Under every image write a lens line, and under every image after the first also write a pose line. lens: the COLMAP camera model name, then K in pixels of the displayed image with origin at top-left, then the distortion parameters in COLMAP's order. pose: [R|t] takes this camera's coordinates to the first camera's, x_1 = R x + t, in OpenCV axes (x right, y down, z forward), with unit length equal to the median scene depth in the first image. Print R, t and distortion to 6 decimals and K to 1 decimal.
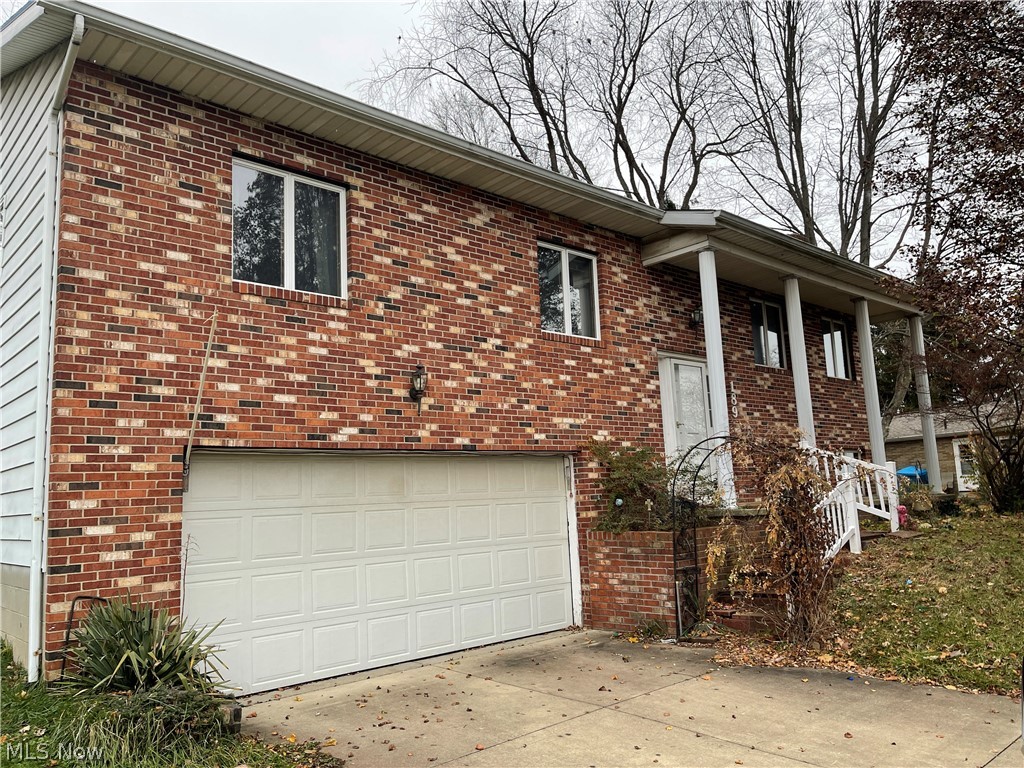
lens RADIAL K [[775.6, 0, 512.0], [0, 775.6, 384.0], [0, 0, 1]] dist [0.091292, -0.128708]
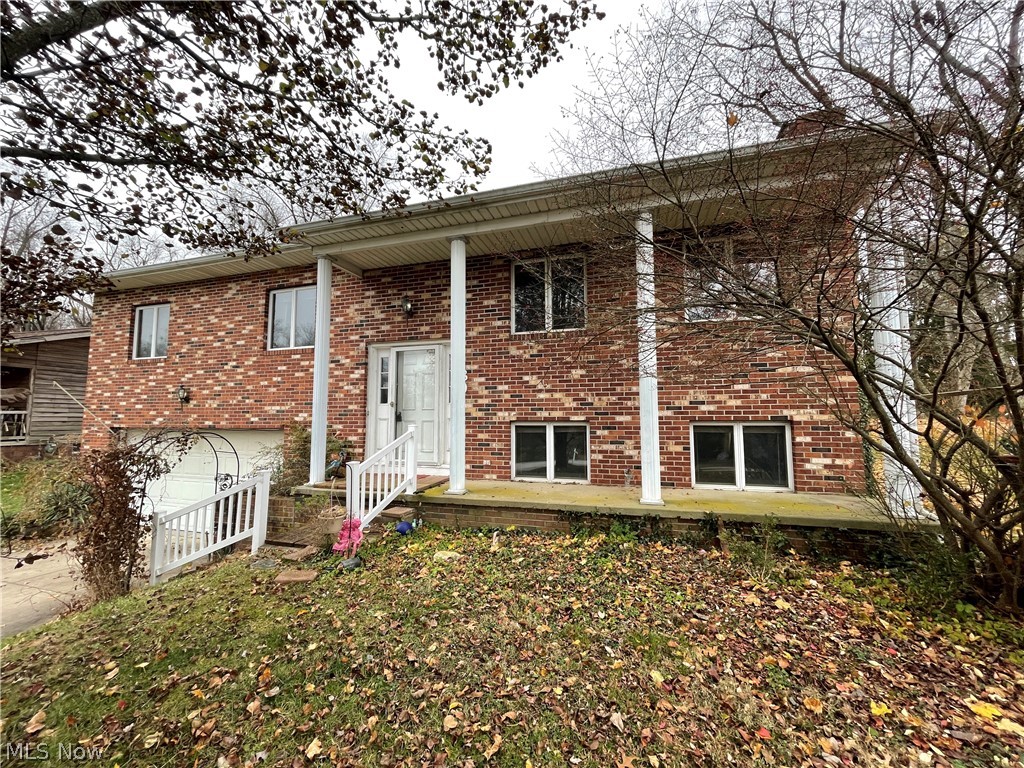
lens RADIAL K [[411.3, 0, 512.0], [0, 411.3, 384.0], [0, 0, 1]] dist [0.000960, 0.000320]
pose [[0.495519, -0.038710, -0.867734, 1.042788], [0.104843, 0.994368, 0.015511, 0.038912], [0.862246, -0.098662, 0.496786, 1.059286]]
